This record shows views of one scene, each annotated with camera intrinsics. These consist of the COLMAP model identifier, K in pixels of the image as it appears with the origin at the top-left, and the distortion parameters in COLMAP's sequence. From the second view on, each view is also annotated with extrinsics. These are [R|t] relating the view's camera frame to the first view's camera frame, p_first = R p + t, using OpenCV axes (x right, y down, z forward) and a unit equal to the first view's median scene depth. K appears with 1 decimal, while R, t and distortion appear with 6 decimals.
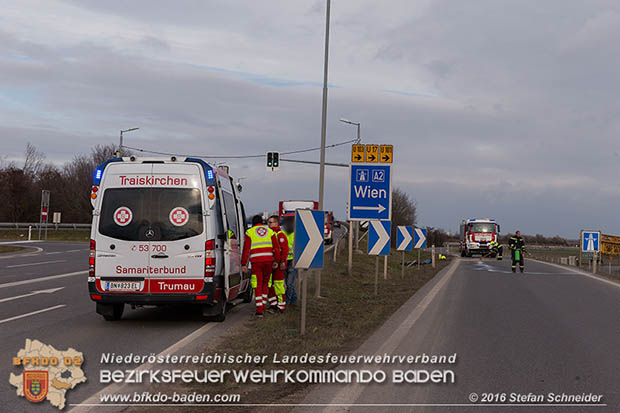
lens RADIAL K [[1184.4, 0, 308.9], [0, 1184.4, 209.1], [0, 0, 1]] dist [0.225672, 0.000000]
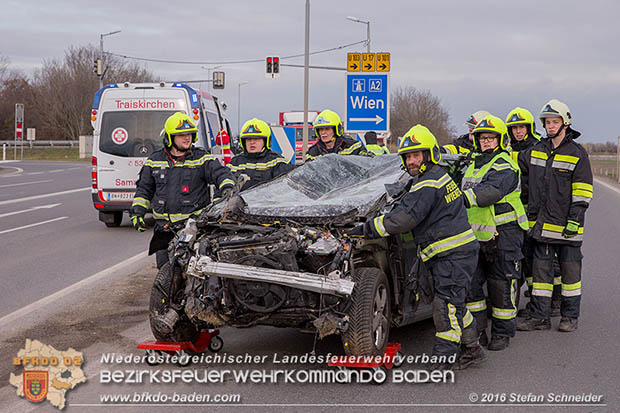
lens RADIAL K [[1510.7, 0, 307.1], [0, 1510.7, 207.2], [0, 0, 1]] dist [0.411233, 0.000000]
pose [[0.999569, -0.021006, -0.020487, 0.026549], [0.022205, 0.997942, 0.060153, -0.004756], [0.019181, -0.060582, 0.997979, -0.232186]]
